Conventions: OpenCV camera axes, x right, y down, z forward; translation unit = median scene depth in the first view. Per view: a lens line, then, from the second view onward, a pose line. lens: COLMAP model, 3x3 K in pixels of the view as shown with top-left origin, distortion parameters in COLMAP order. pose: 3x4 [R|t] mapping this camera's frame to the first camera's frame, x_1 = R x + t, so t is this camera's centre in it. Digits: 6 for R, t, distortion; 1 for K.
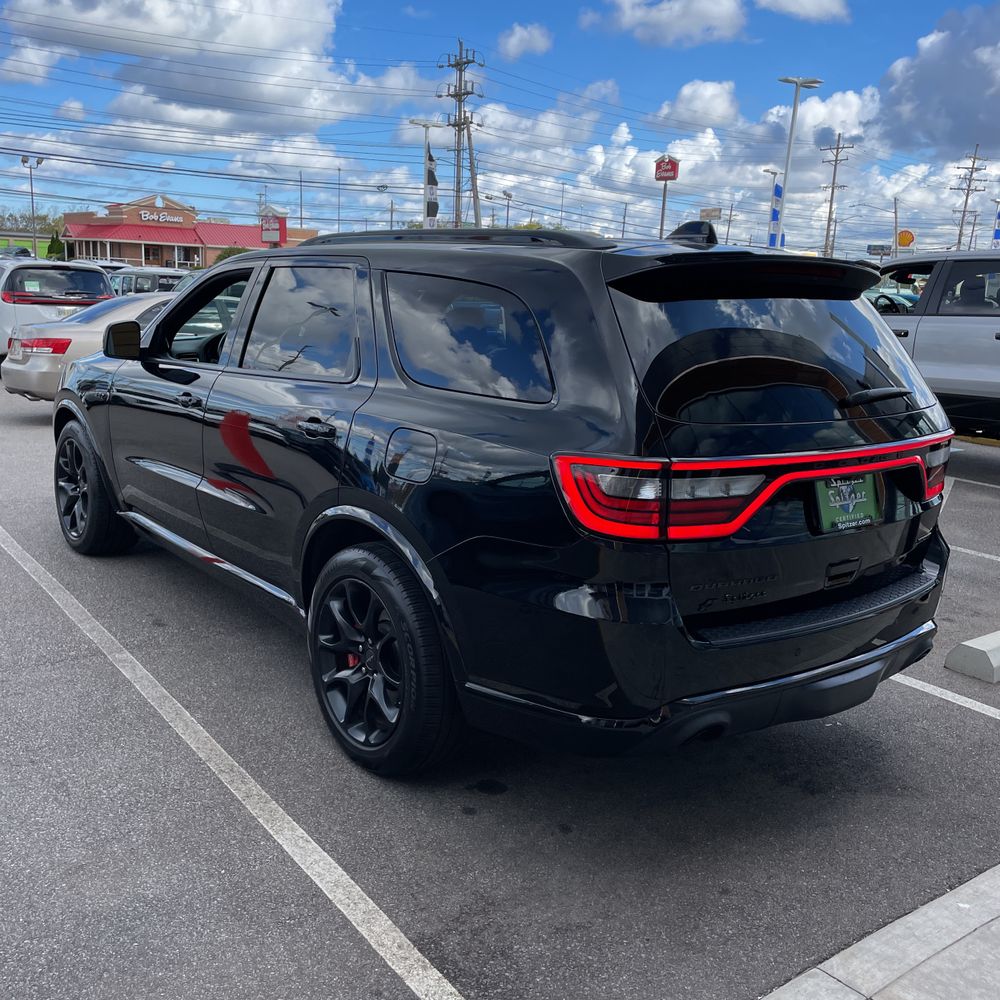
lens RADIAL K [[1038.9, 0, 500.1], [0, 1038.9, 485.7], [0, 0, 1]] dist [0.067938, -0.090349]
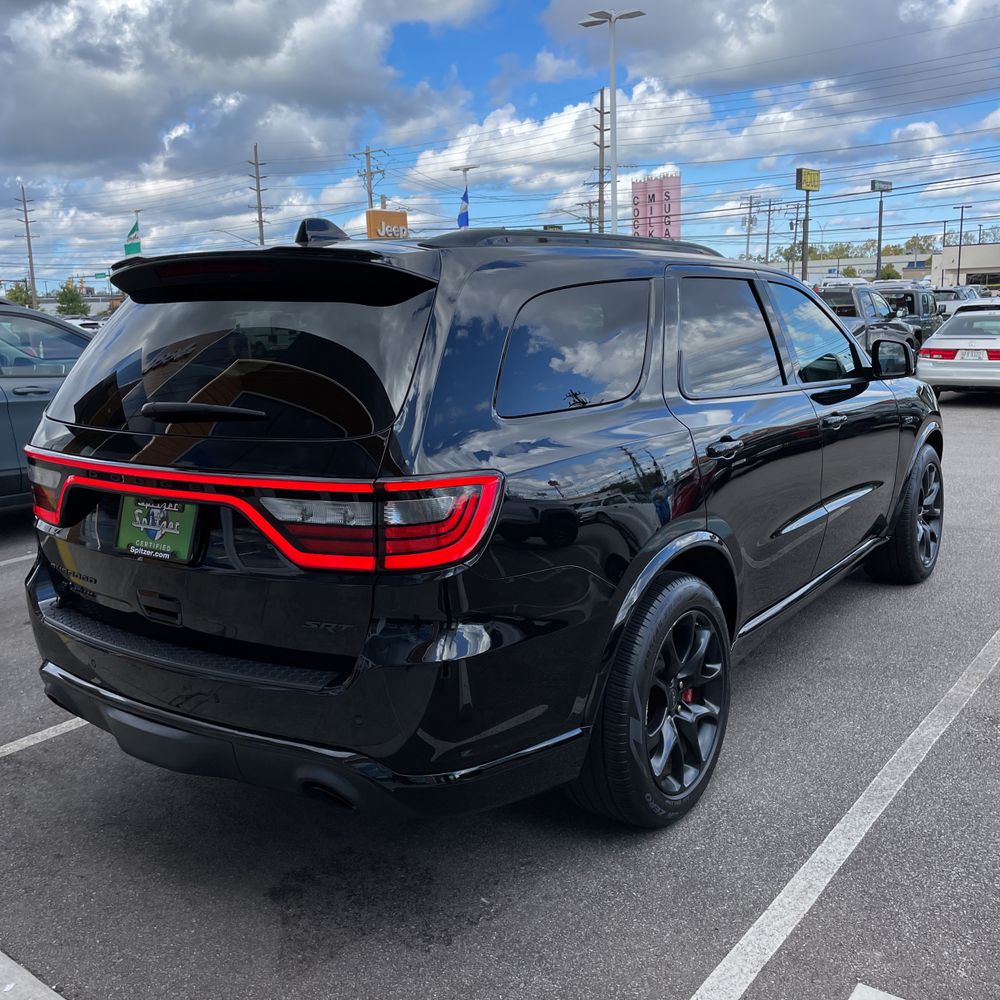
lens RADIAL K [[1051.0, 0, 500.0], [0, 1051.0, 500.0], [0, 0, 1]] dist [0.079051, -0.012791]
pose [[0.239137, 0.121193, -0.963393, 0.092439], [-0.143390, 0.985710, 0.088407, -0.009439], [0.960340, 0.117000, 0.253097, 0.076738]]
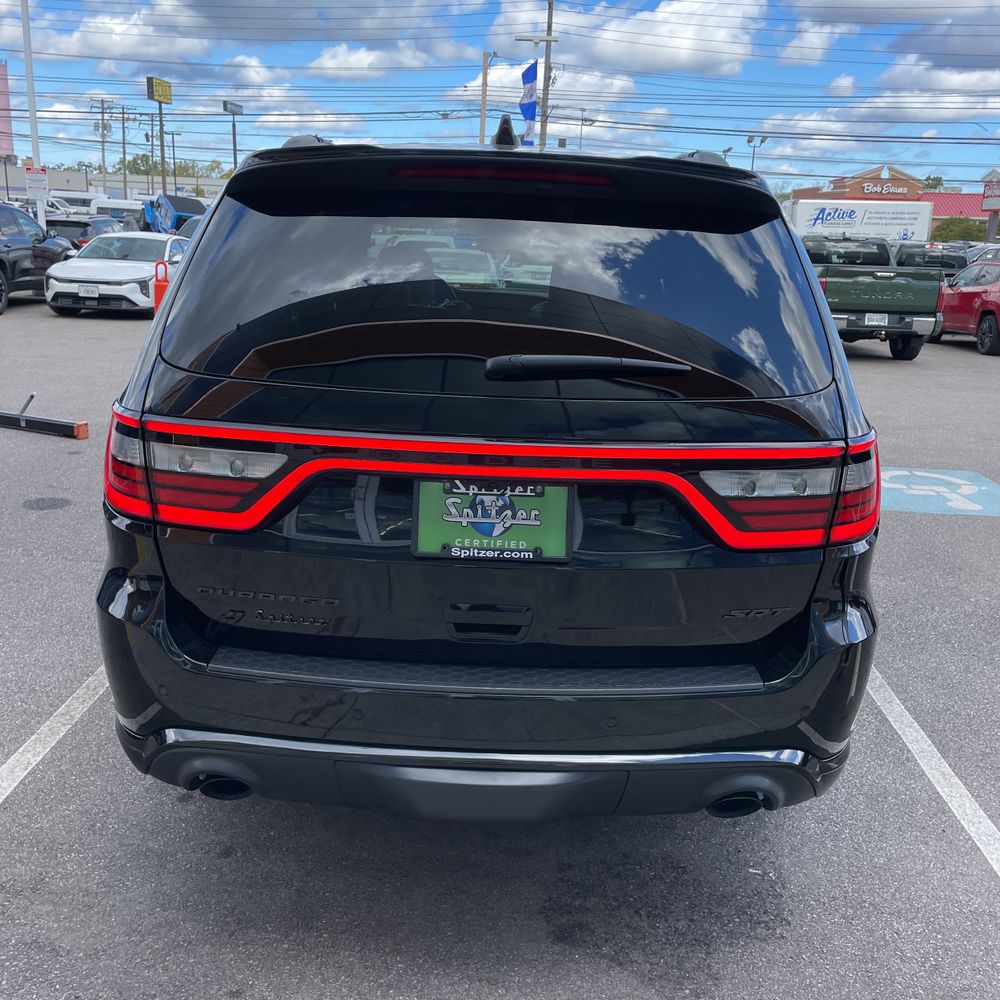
lens RADIAL K [[1038.9, 0, 500.1], [0, 1038.9, 485.7], [0, 0, 1]] dist [0.067938, -0.090349]
pose [[0.769397, 0.137208, -0.623861, 0.054703], [-0.124283, 0.990149, 0.064491, -0.003644], [0.626564, 0.027917, 0.778870, 0.035440]]
